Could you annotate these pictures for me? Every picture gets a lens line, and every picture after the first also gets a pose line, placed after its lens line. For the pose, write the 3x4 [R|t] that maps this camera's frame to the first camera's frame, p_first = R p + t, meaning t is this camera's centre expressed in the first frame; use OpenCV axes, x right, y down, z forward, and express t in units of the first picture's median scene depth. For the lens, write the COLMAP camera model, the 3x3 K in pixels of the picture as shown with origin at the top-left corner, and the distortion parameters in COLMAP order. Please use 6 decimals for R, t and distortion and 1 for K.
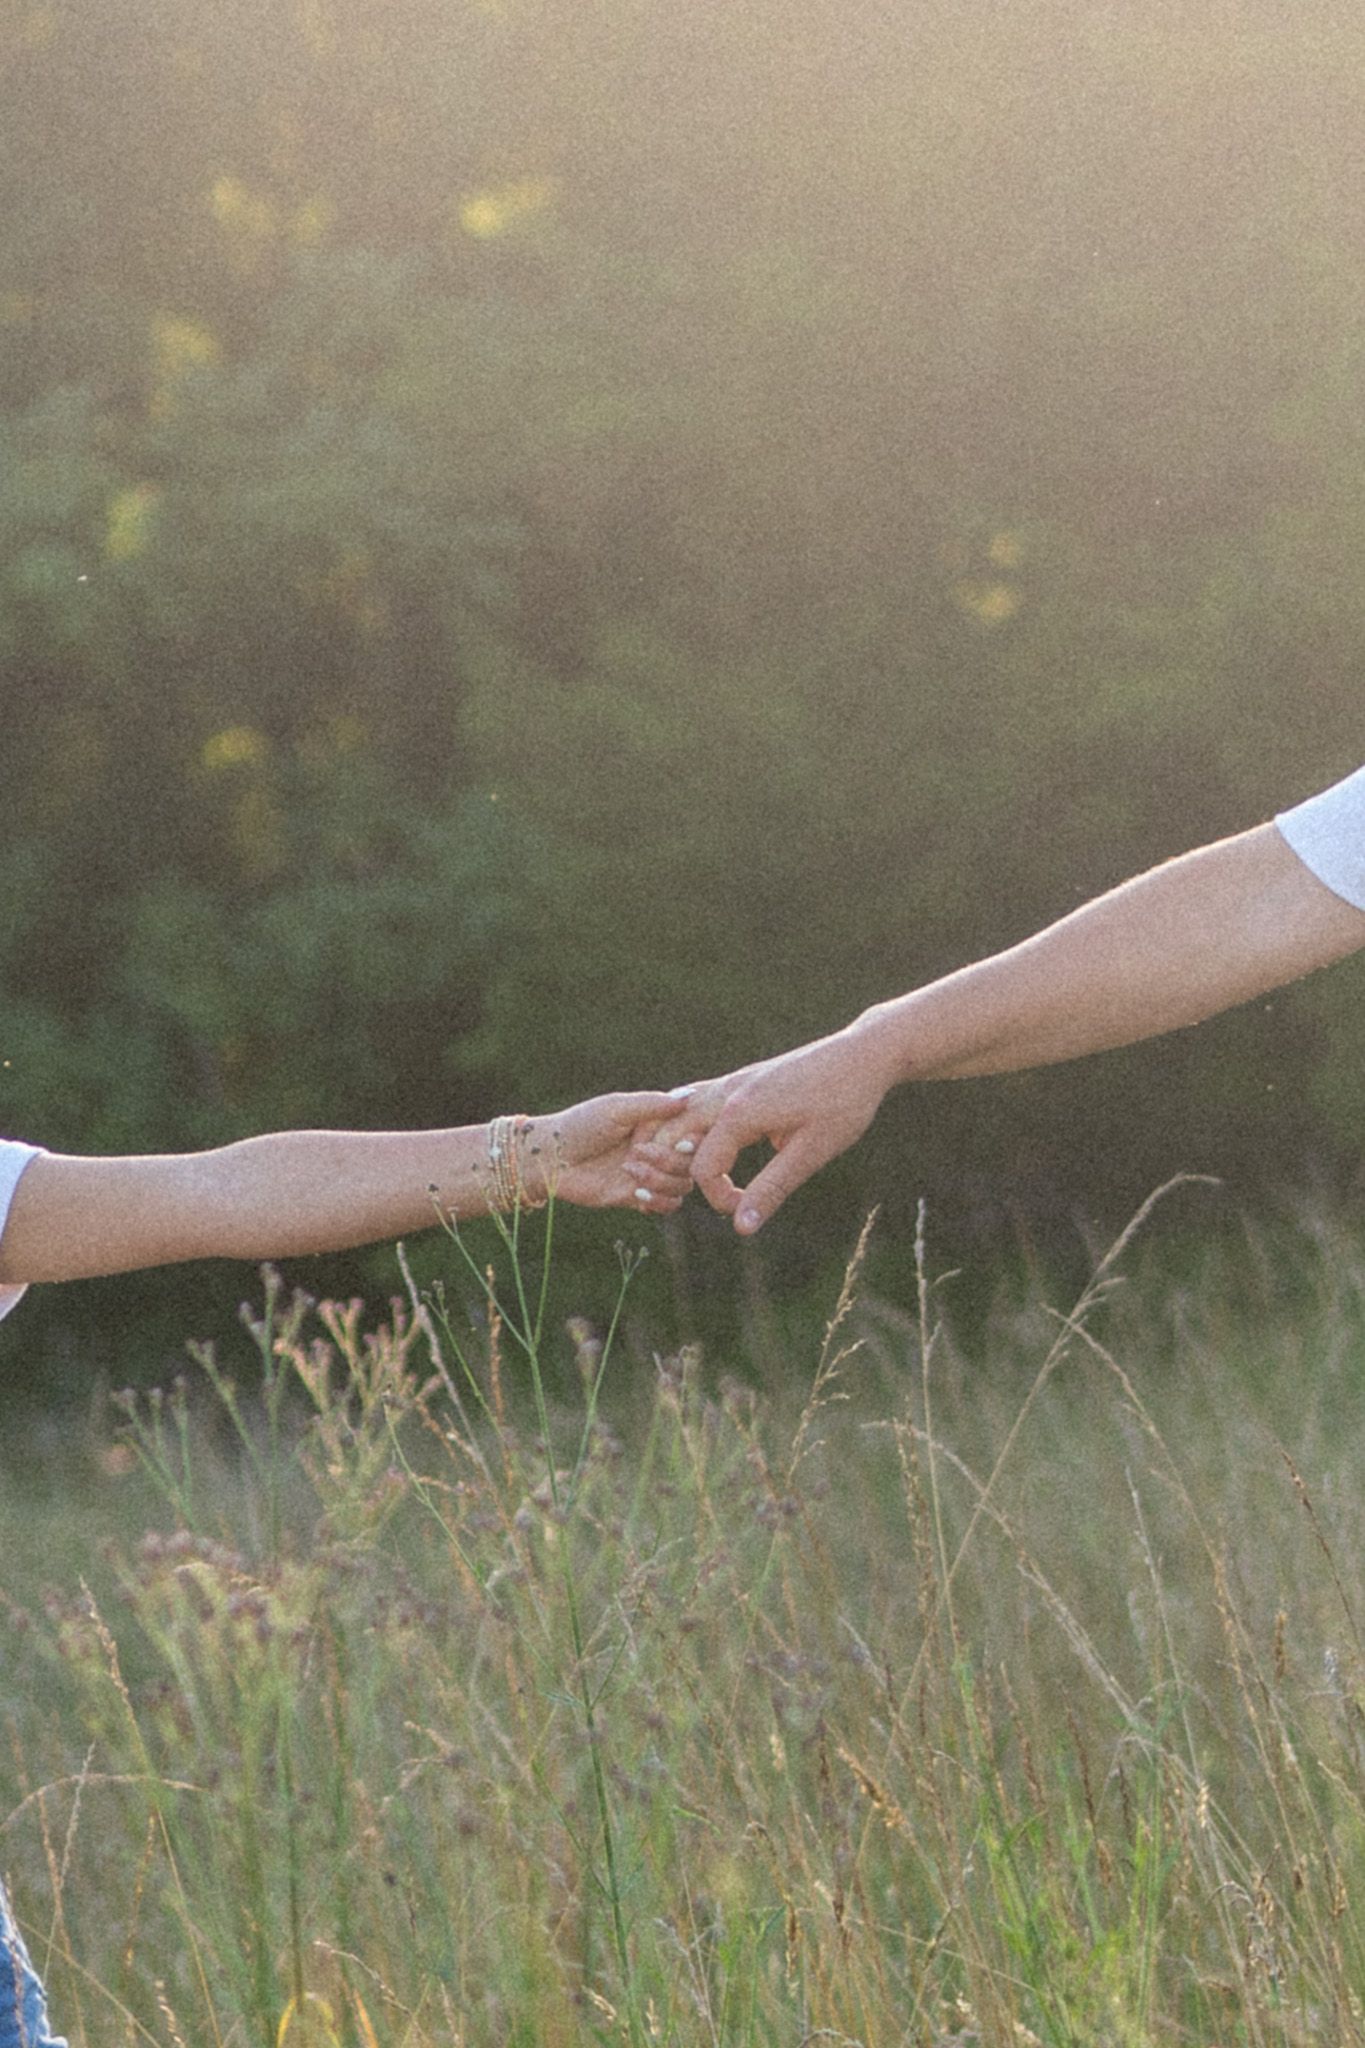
lens RADIAL K [[3209.9, 0, 682.5], [0, 3209.9, 1024.0], [0, 0, 1]] dist [0.025855, 0.058966]
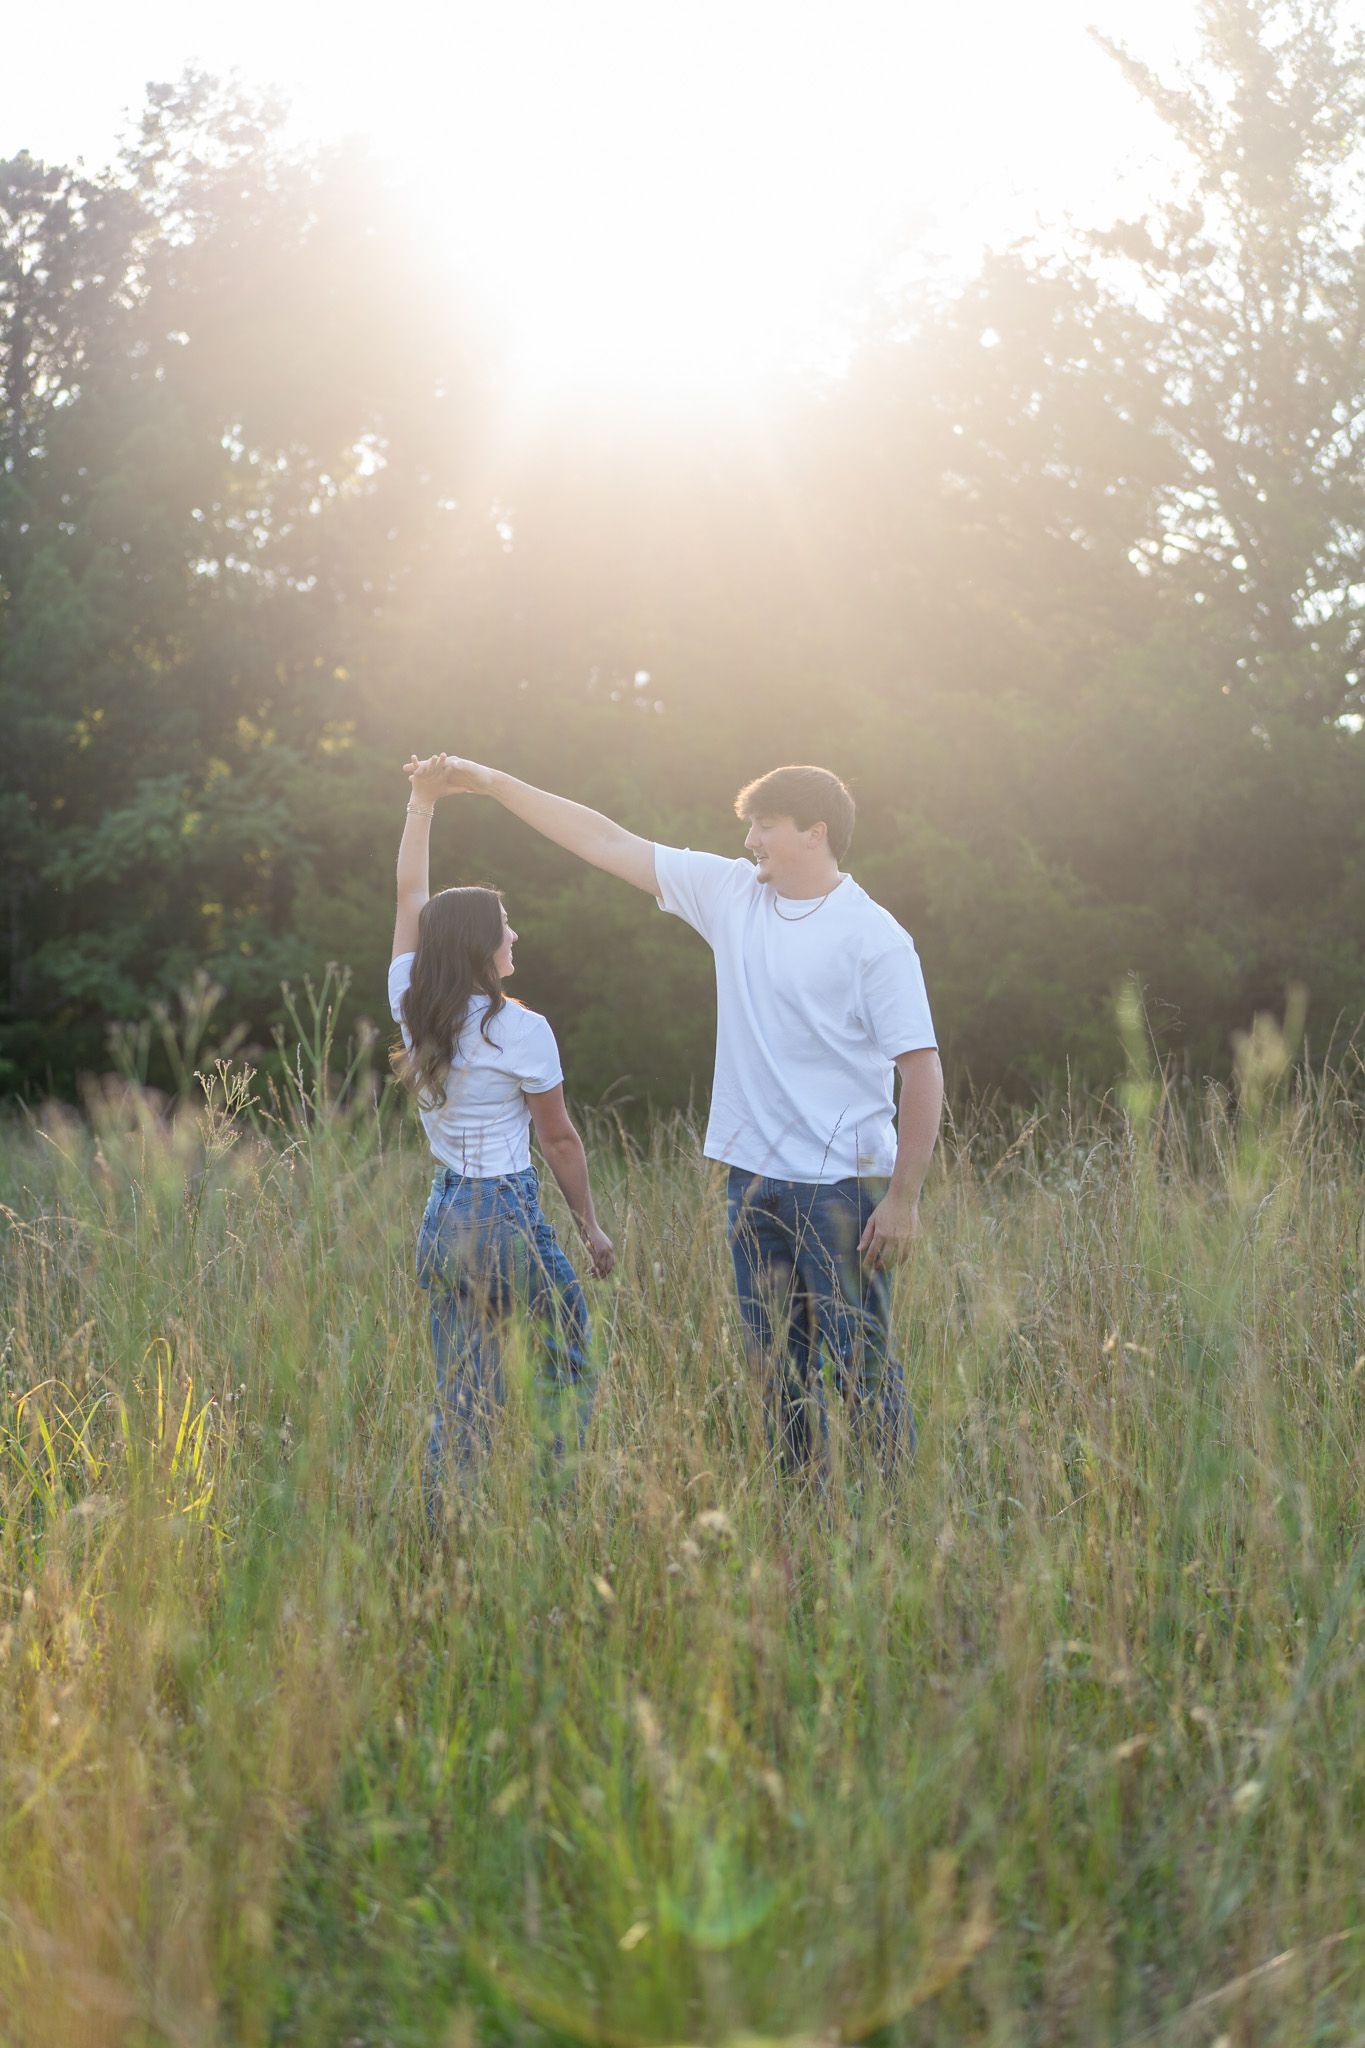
lens RADIAL K [[3209.9, 0, 682.5], [0, 3209.9, 1024.0], [0, 0, 1]] dist [0.025855, 0.058966]
pose [[0.981427, 0.189807, 0.027823, 0.218977], [-0.191813, 0.973149, 0.127233, -0.435013], [-0.002926, -0.130206, 0.991483, -1.907829]]
